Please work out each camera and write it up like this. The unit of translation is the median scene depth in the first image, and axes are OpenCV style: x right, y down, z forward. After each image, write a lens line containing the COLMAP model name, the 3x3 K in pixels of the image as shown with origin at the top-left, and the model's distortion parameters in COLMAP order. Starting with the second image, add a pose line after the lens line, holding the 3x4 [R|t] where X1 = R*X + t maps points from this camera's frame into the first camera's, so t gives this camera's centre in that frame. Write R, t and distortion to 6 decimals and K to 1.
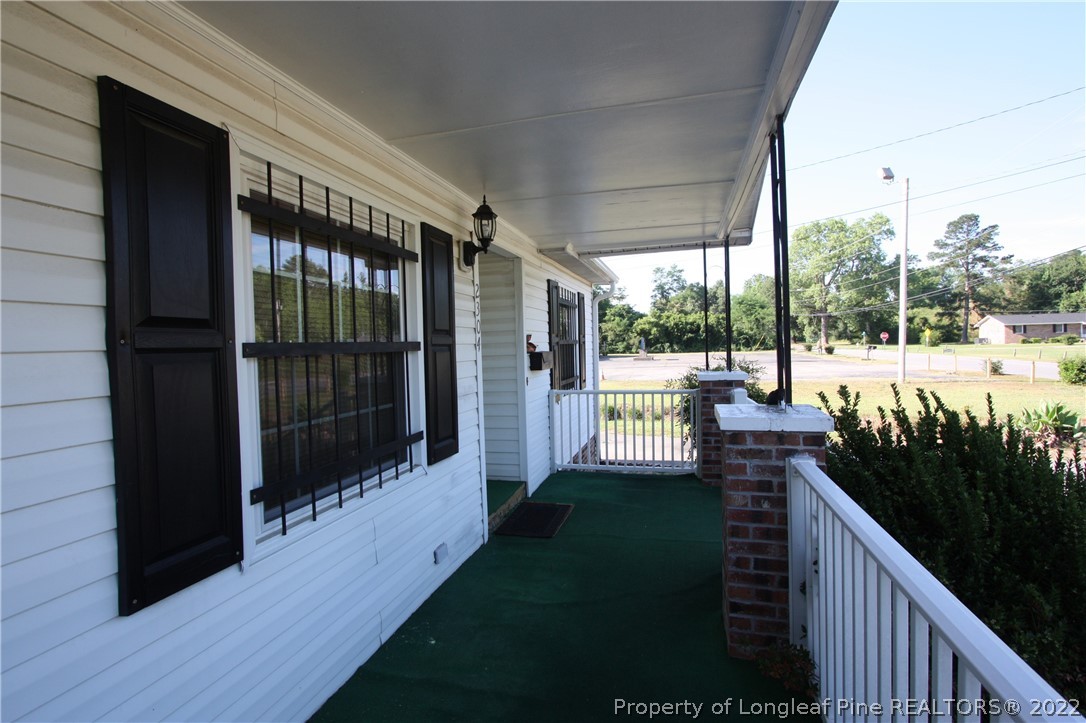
lens RADIAL K [[522.5, 0, 544.8], [0, 522.5, 354.8], [0, 0, 1]] dist [-0.022652, 0.001247]
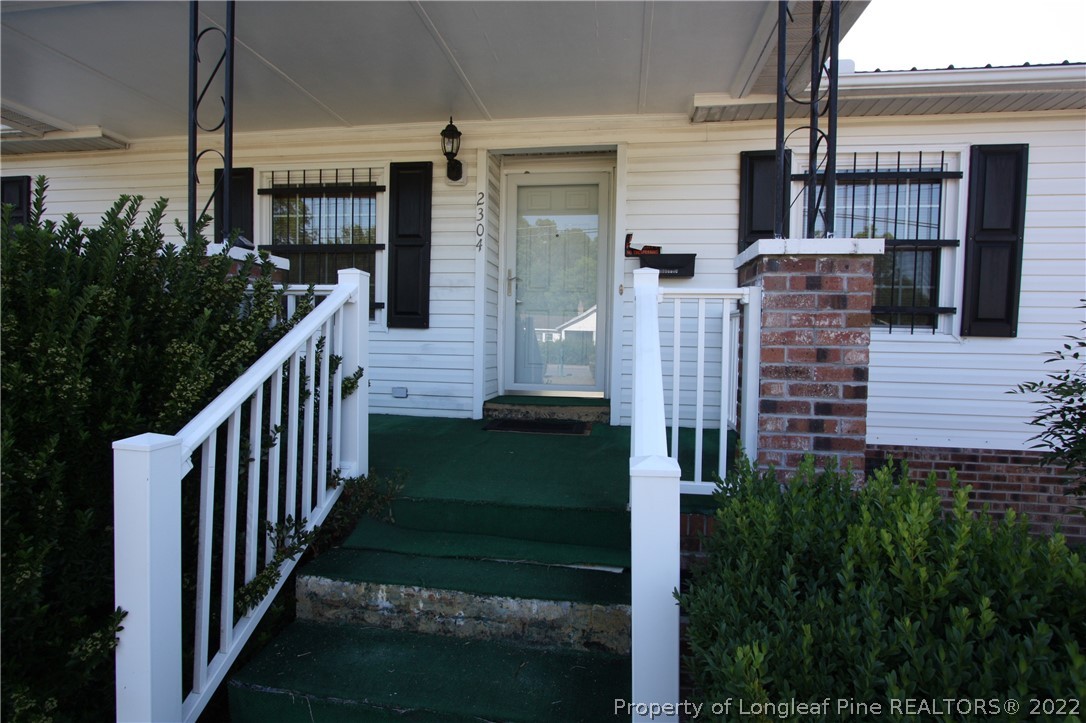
lens RADIAL K [[522.5, 0, 544.8], [0, 522.5, 354.8], [0, 0, 1]] dist [-0.022652, 0.001247]
pose [[0.119227, 0.055383, -0.991321, 1.324632], [-0.035138, 0.998053, 0.051533, 0.201404], [0.992245, 0.028689, 0.120941, 1.279067]]
